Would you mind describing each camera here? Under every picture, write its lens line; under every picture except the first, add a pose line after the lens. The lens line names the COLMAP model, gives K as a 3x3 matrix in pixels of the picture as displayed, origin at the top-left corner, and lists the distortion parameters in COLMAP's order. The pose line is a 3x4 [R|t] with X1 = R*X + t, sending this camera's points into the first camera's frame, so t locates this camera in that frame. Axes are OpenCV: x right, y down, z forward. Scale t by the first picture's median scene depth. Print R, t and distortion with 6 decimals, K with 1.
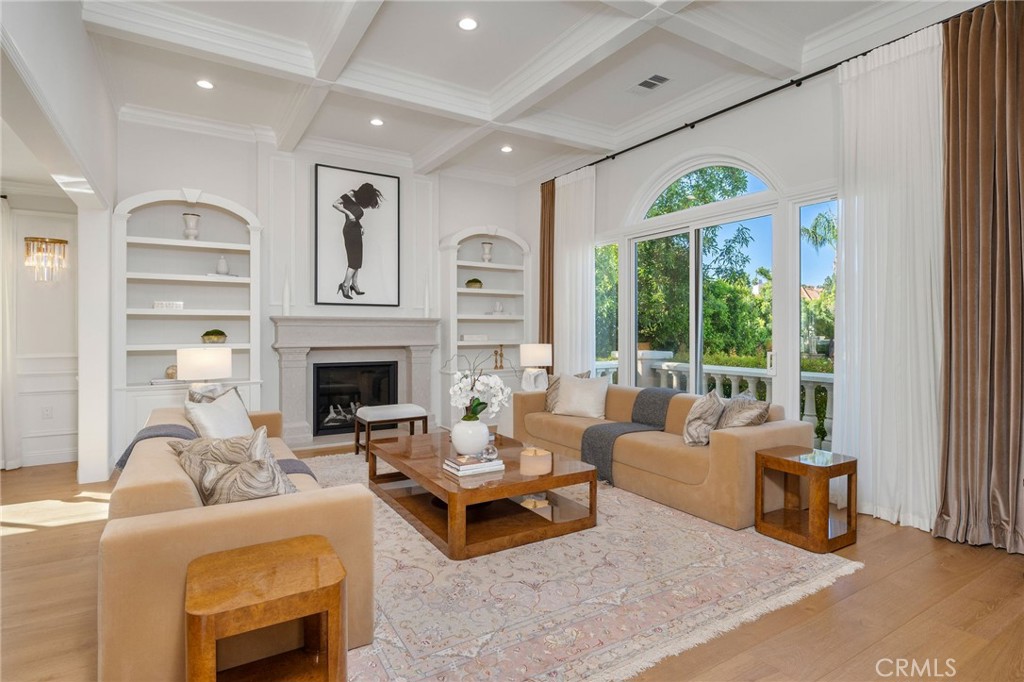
lens RADIAL K [[524.0, 0, 513.0], [0, 524.0, 337.9], [0, 0, 1]] dist [0.000801, -0.000509]
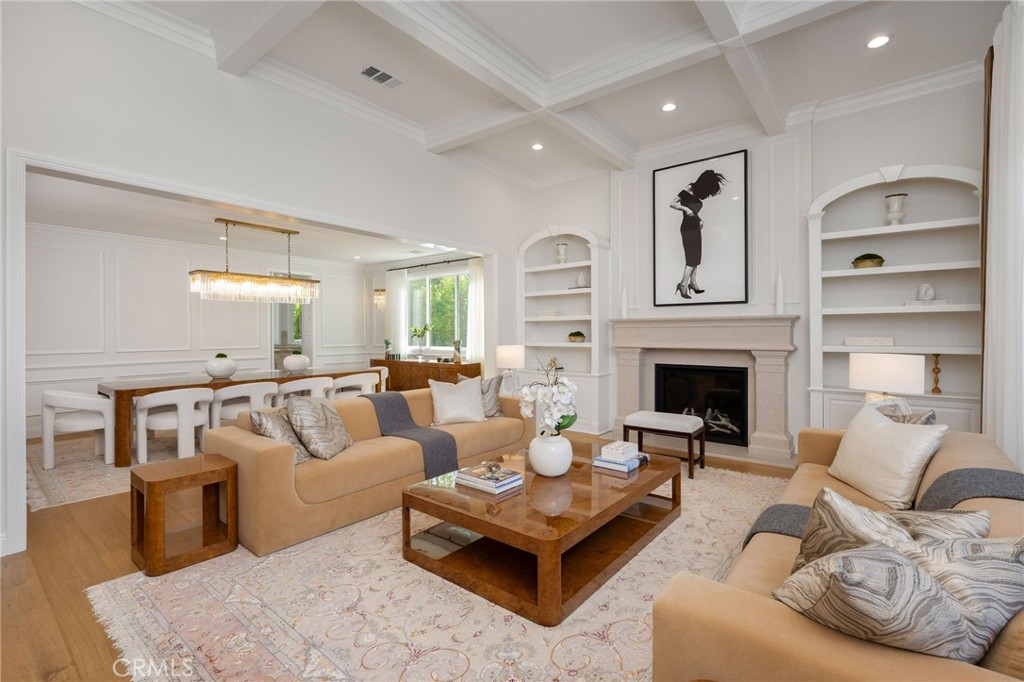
lens RADIAL K [[464.7, 0, 509.2], [0, 464.7, 335.0], [0, 0, 1]] dist [0.000870, 0.000152]
pose [[0.330414, 0.002860, -0.943832, 0.382563], [-0.011684, 0.999931, -0.001060, -0.003376], [0.943764, 0.011378, 0.330425, 0.418881]]
